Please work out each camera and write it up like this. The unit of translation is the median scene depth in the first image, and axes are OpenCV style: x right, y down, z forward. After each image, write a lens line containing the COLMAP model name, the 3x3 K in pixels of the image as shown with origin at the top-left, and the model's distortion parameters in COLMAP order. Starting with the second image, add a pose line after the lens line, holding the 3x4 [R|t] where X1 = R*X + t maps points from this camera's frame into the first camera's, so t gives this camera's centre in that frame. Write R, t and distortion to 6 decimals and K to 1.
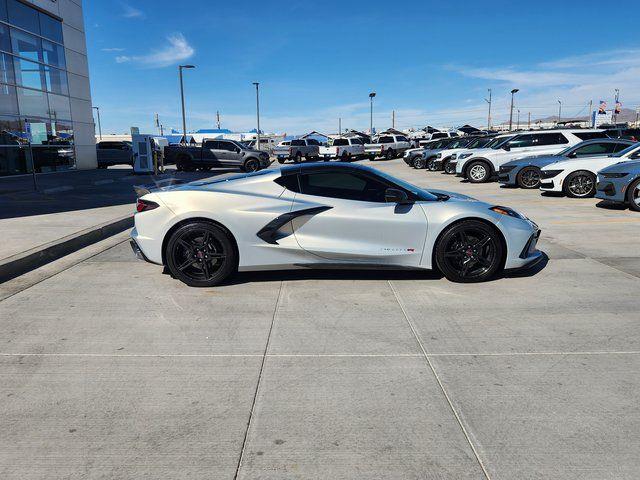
lens RADIAL K [[504.9, 0, 320.0], [0, 504.9, 240.0], [0, 0, 1]] dist [0.045452, -0.004347]
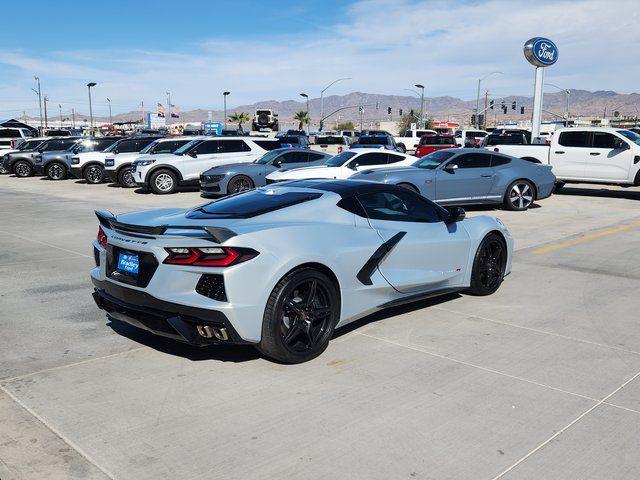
lens RADIAL K [[590.8, 0, 320.0], [0, 590.8, 240.0], [0, 0, 1]] dist [0.047713, -0.026921]
pose [[0.690370, -0.093906, 0.717336, -0.736072], [0.113742, 0.993297, 0.020565, -0.082358], [-0.714459, 0.067393, 0.696424, 0.375150]]
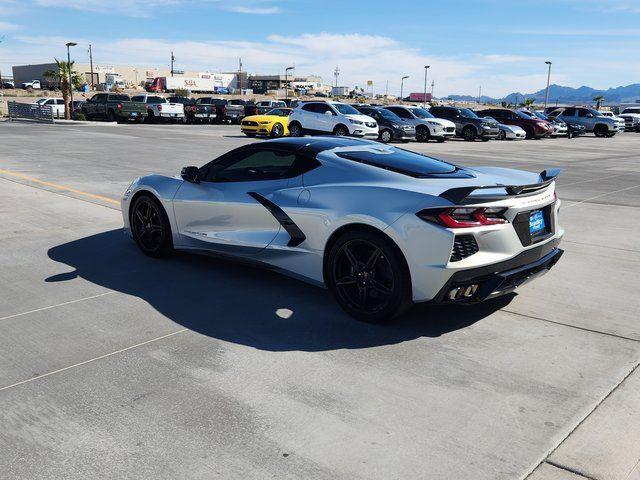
lens RADIAL K [[590.8, 0, 320.0], [0, 590.8, 240.0], [0, 0, 1]] dist [0.047713, -0.026921]
pose [[-0.739446, -0.139711, 0.658559, -0.665844], [0.119720, 0.935347, 0.332855, -0.330390], [-0.662485, 0.324971, -0.674913, 1.780657]]
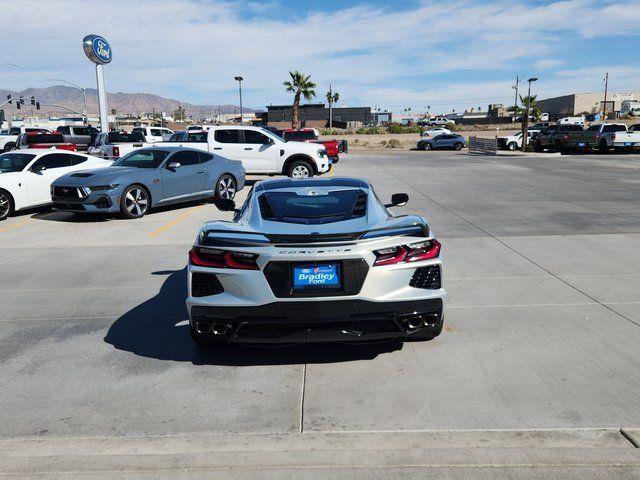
lens RADIAL K [[590.8, 0, 320.0], [0, 590.8, 240.0], [0, 0, 1]] dist [0.047713, -0.026921]
pose [[-0.010464, -0.151612, 0.988385, -1.055076], [0.198067, 0.968540, 0.150665, -0.211903], [-0.980133, 0.197343, 0.019894, 1.048061]]
